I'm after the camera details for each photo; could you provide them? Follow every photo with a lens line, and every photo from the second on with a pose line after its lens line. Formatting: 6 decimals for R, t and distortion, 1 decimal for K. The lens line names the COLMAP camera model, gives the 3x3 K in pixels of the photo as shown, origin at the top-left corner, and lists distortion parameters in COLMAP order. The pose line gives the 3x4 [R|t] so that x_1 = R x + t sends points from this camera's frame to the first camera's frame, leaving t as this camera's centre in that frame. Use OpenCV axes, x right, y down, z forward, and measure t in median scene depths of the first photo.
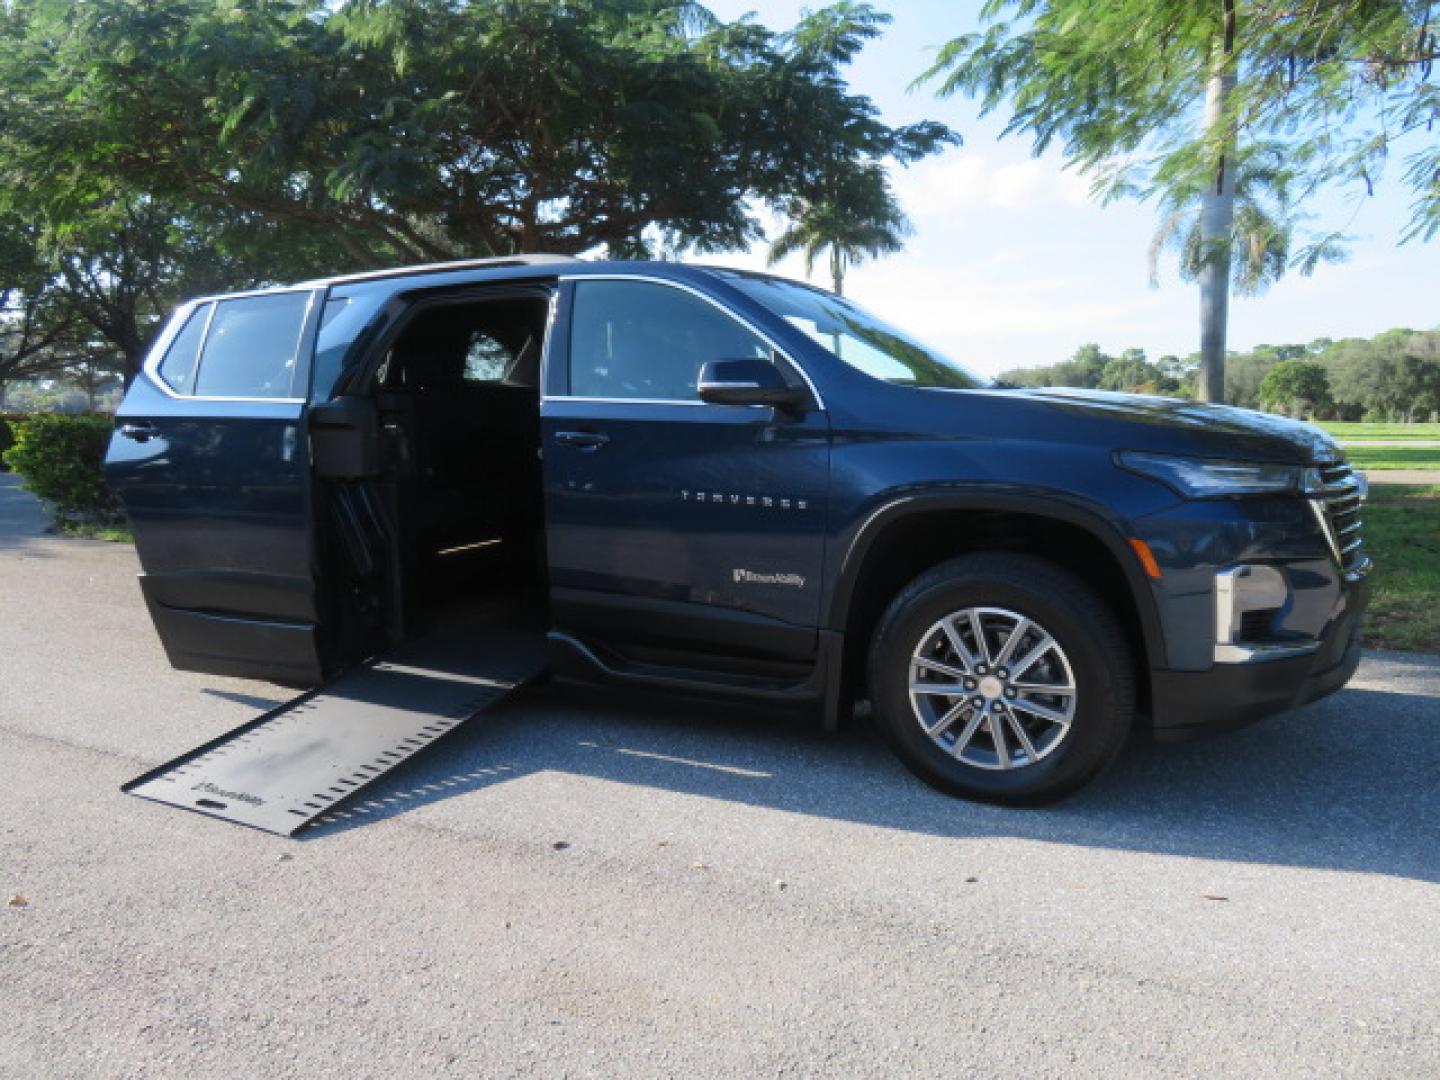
lens RADIAL K [[1022.9, 0, 714.6], [0, 1022.9, 526.9], [0, 0, 1]] dist [-0.011668, 0.012142]
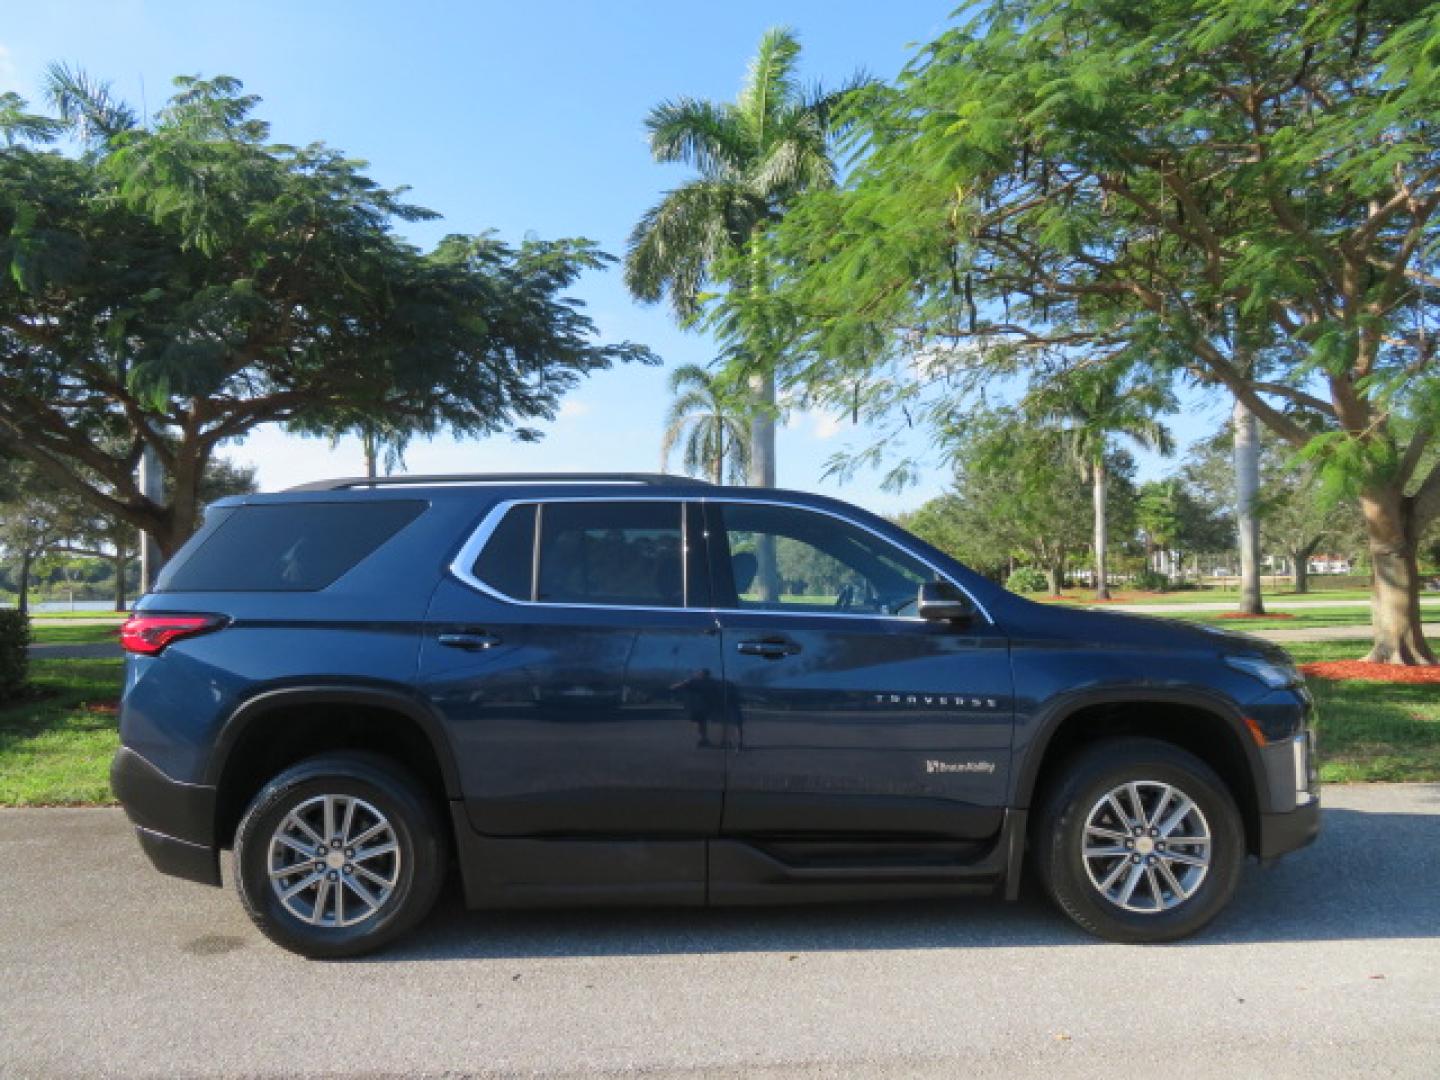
lens RADIAL K [[1022.9, 0, 717.4], [0, 1022.9, 529.0], [0, 0, 1]] dist [-0.011668, 0.012142]
pose [[0.880761, 0.019619, 0.473155, -0.775466], [0.060910, 0.986149, -0.154271, -0.063987], [-0.469628, 0.164696, 0.867366, 0.084515]]
